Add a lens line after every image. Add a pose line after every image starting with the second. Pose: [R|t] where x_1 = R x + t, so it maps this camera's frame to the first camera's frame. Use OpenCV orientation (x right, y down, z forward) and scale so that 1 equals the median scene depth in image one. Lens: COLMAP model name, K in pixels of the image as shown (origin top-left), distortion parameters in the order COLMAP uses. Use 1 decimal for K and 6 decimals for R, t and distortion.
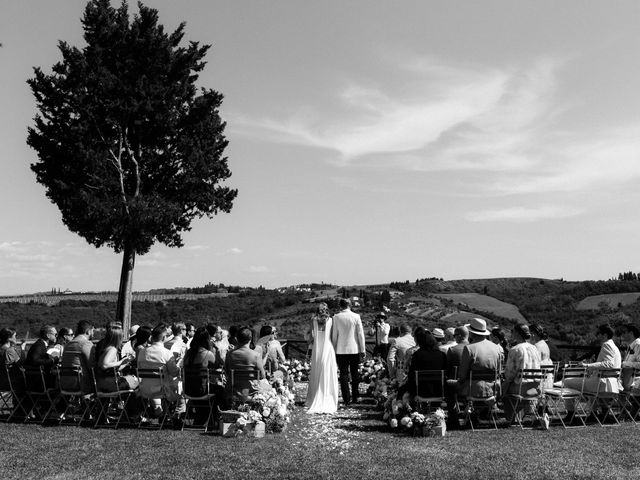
lens RADIAL K [[662.6, 0, 314.5], [0, 662.6, 235.9], [0, 0, 1]] dist [-0.011555, 0.036570]
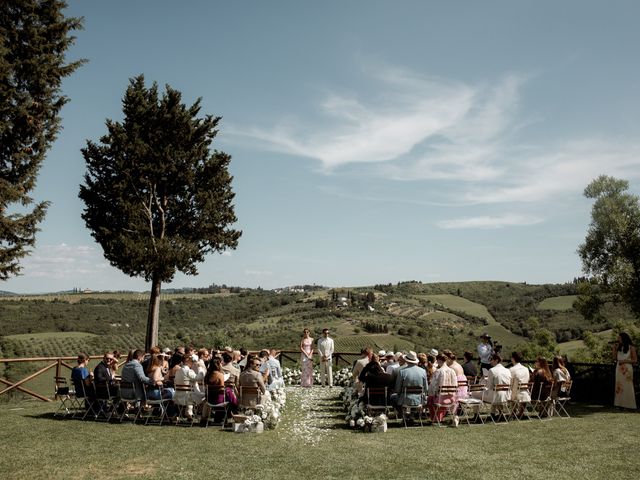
lens RADIAL K [[599.8, 0, 320.0], [0, 599.8, 240.0], [0, 0, 1]] dist [-0.106410, 0.181094]
pose [[0.999770, 0.007957, 0.019935, 0.009258], [-0.007953, 0.999968, -0.000300, -0.054346], [-0.019937, 0.000141, 0.999801, -0.139964]]
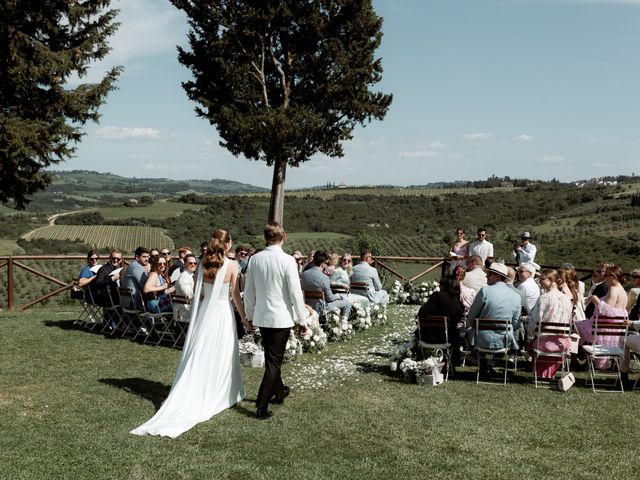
lens RADIAL K [[734.7, 0, 310.3], [0, 734.7, 241.5], [0, 0, 1]] dist [-0.000252, -0.016914]
pose [[0.915475, 0.031649, -0.401129, 0.197837], [0.033677, 0.987377, 0.154764, -0.030020], [0.400964, -0.155191, 0.902853, 0.007731]]
